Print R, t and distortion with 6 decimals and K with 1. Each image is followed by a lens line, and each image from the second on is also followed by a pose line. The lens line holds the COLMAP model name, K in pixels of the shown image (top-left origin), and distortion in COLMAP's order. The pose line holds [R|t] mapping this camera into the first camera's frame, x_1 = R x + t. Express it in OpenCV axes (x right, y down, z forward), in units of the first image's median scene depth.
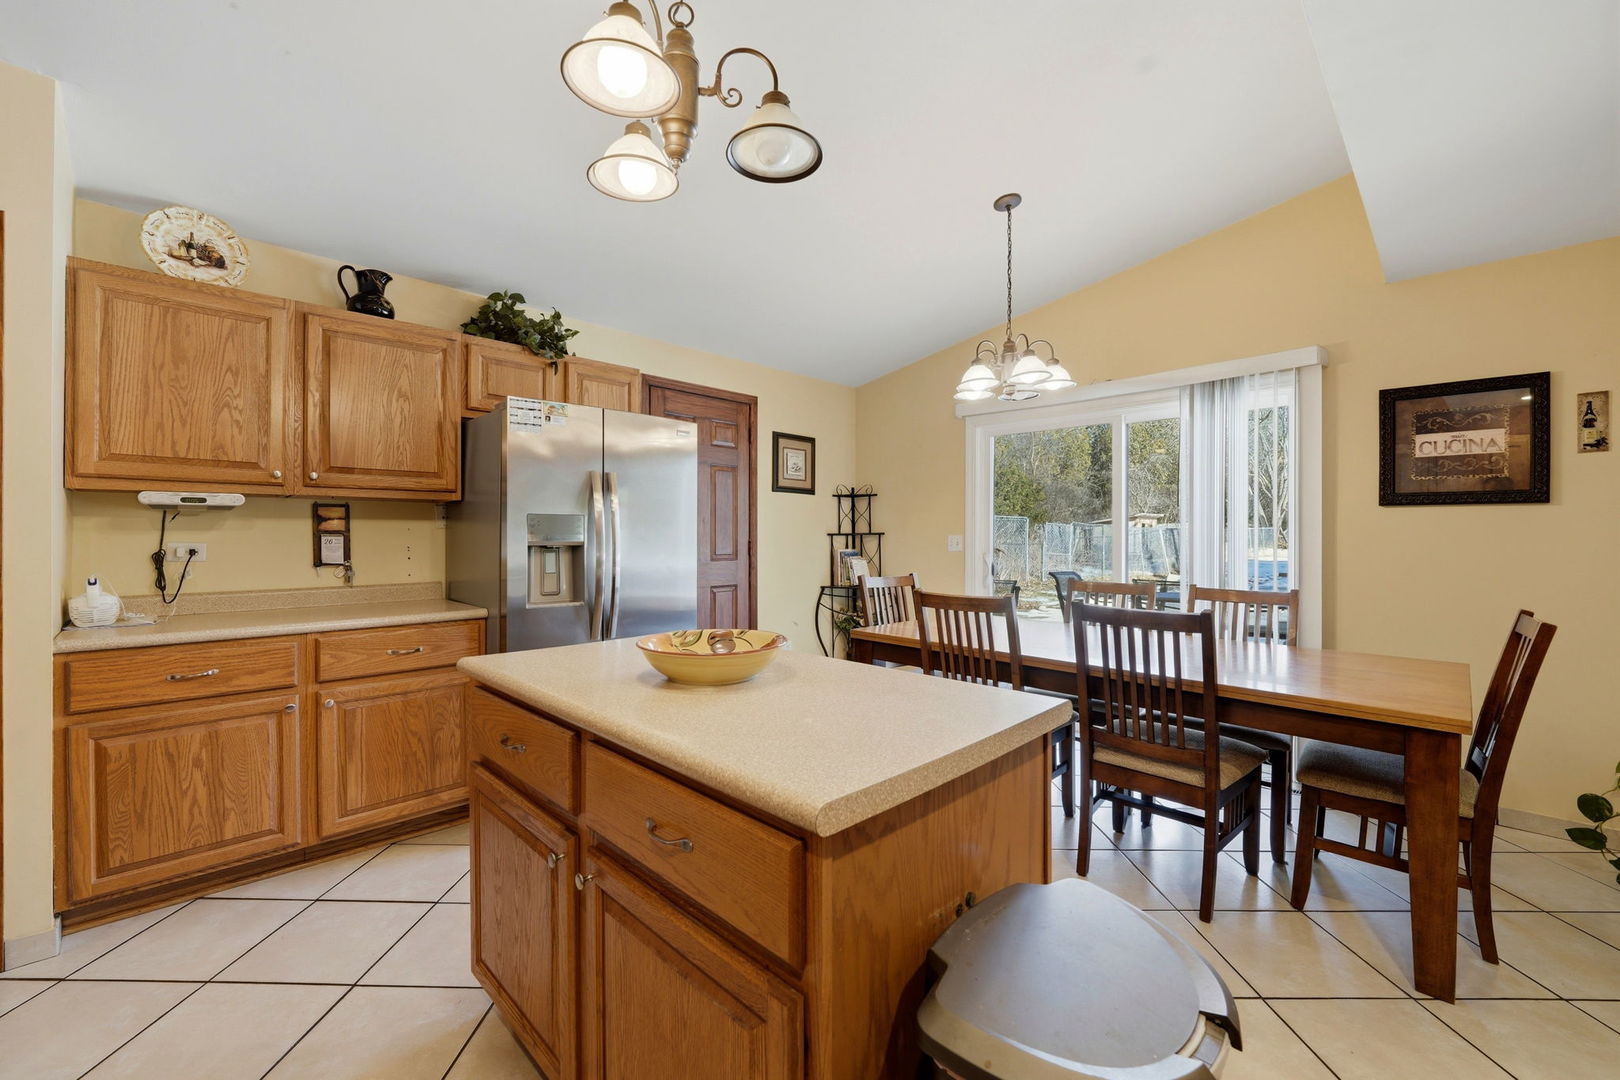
lens RADIAL K [[661.7, 0, 810.4], [0, 661.7, 535.1], [0, 0, 1]] dist [-0.010241, -0.000338]
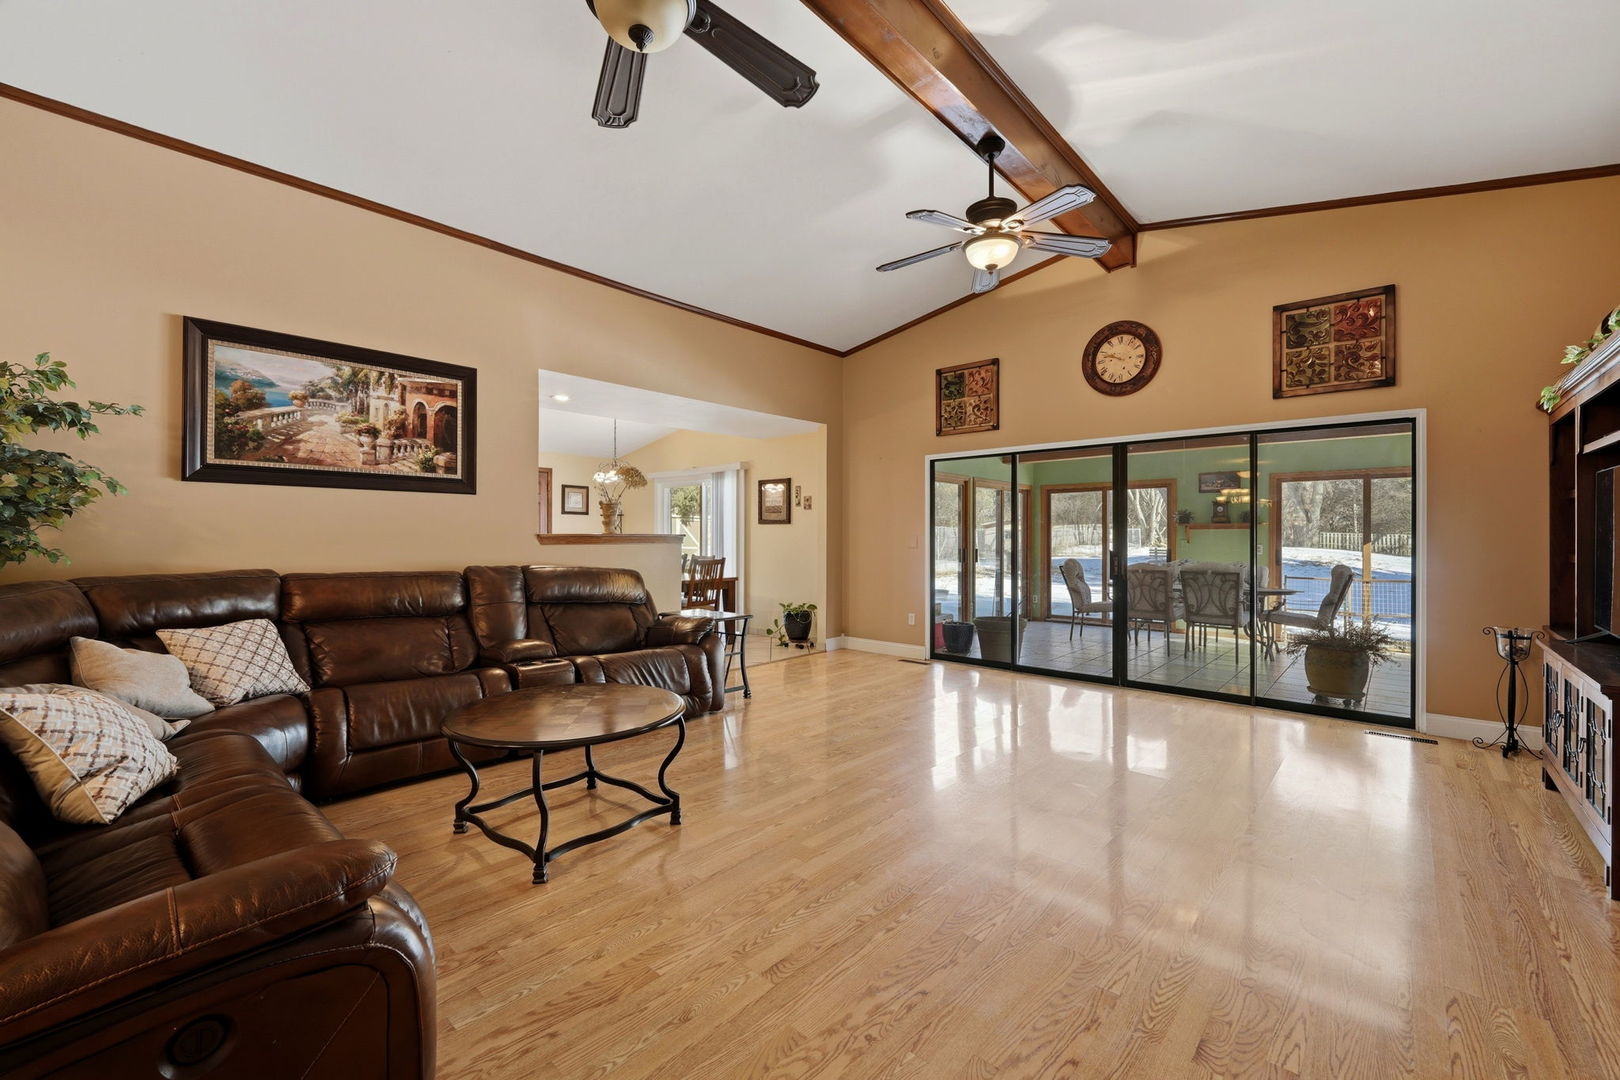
lens RADIAL K [[661.7, 0, 805.3], [0, 661.7, 536.8], [0, 0, 1]] dist [-0.010241, -0.000338]
pose [[0.999114, -0.002151, 0.042041, 1.035883], [0.002088, 0.999997, 0.001540, 0.003511], [-0.042044, -0.001450, 0.999115, -1.821984]]
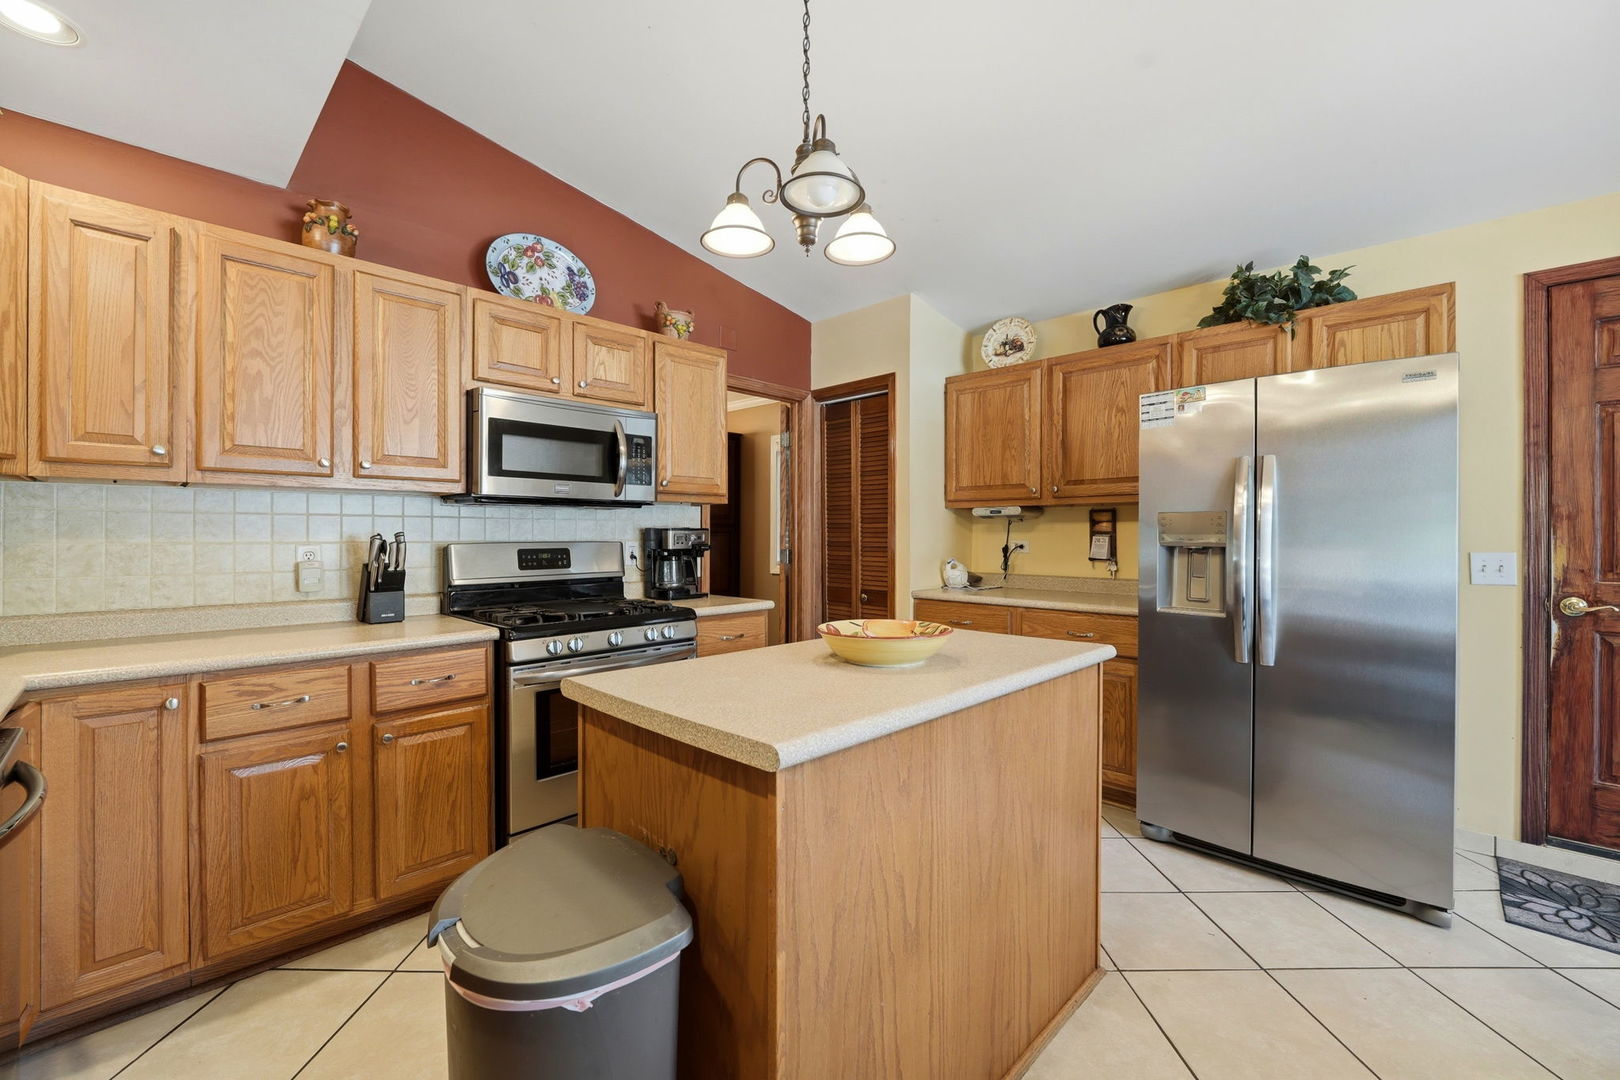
lens RADIAL K [[661.7, 0, 811.2], [0, 661.7, 537.7], [0, 0, 1]] dist [-0.010241, -0.000338]
pose [[0.014391, 0.002084, -0.999894, 0.496306], [-0.001452, 0.999997, 0.002063, 0.002808], [0.999895, 0.001422, 0.014394, 0.460551]]
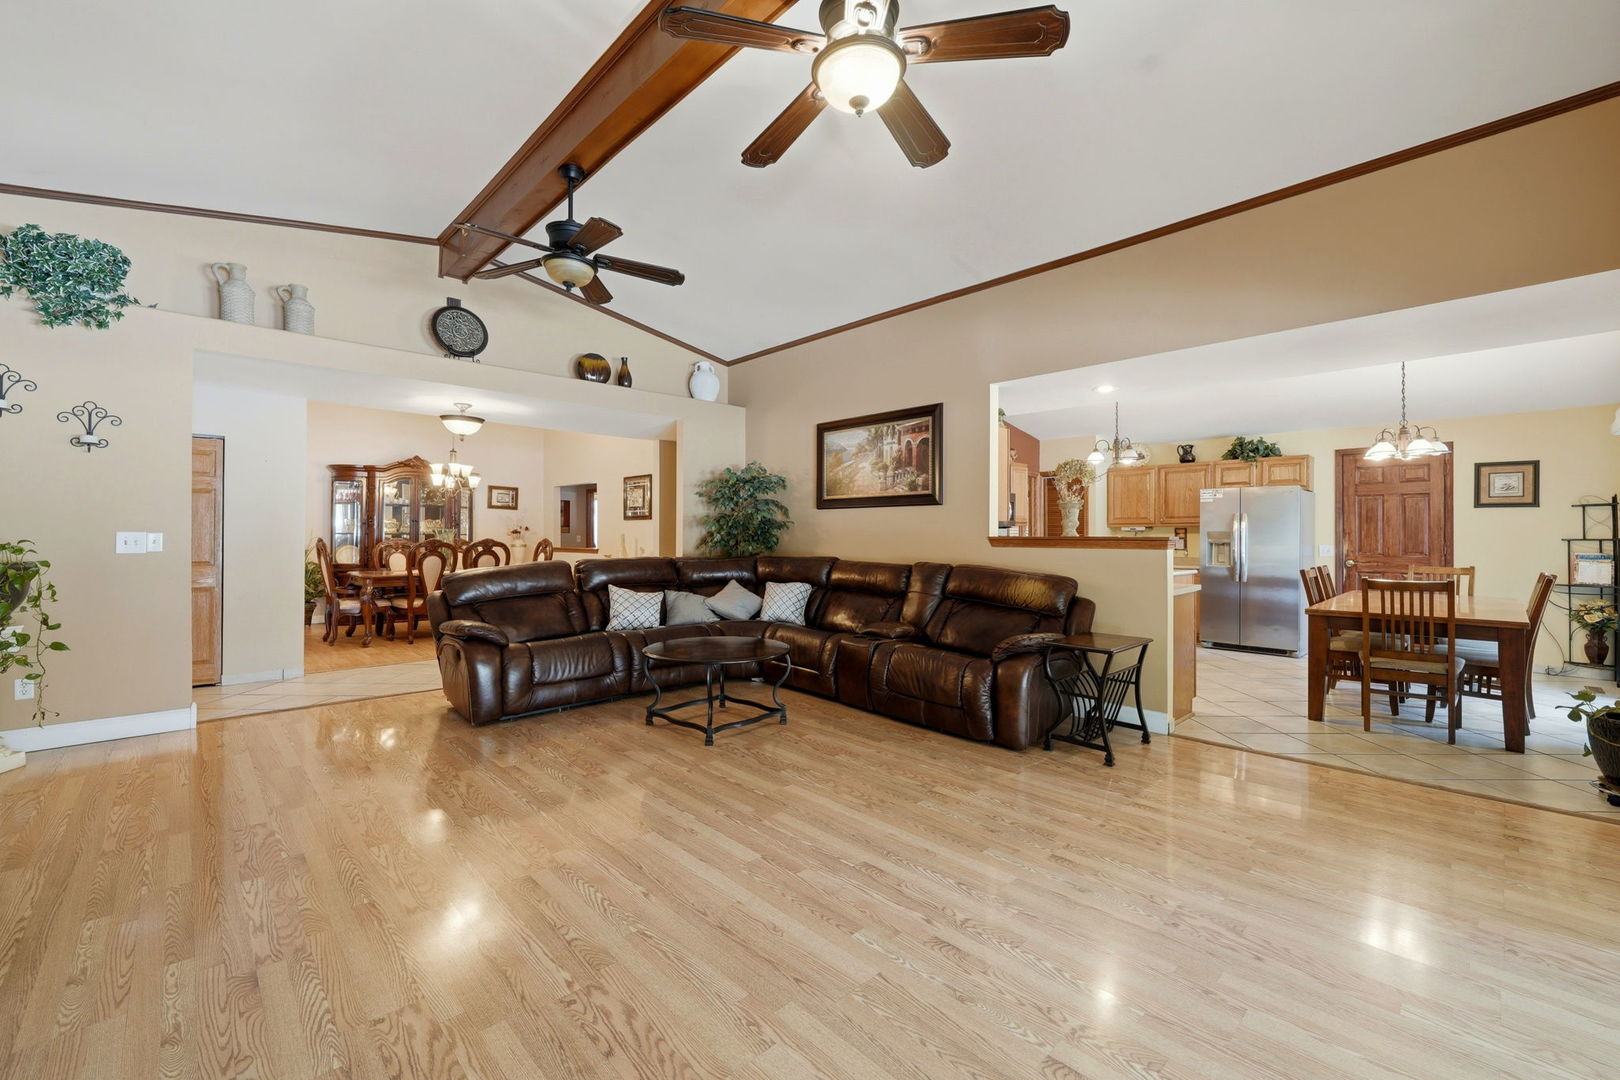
lens RADIAL K [[661.7, 0, 800.8], [0, 661.7, 532.8], [0, 0, 1]] dist [-0.010241, -0.000338]
pose [[-0.034725, -0.009935, -0.999348, 2.267825], [-0.003920, 0.999944, -0.009804, 0.006673], [0.999389, 0.003577, -0.034762, -0.570484]]
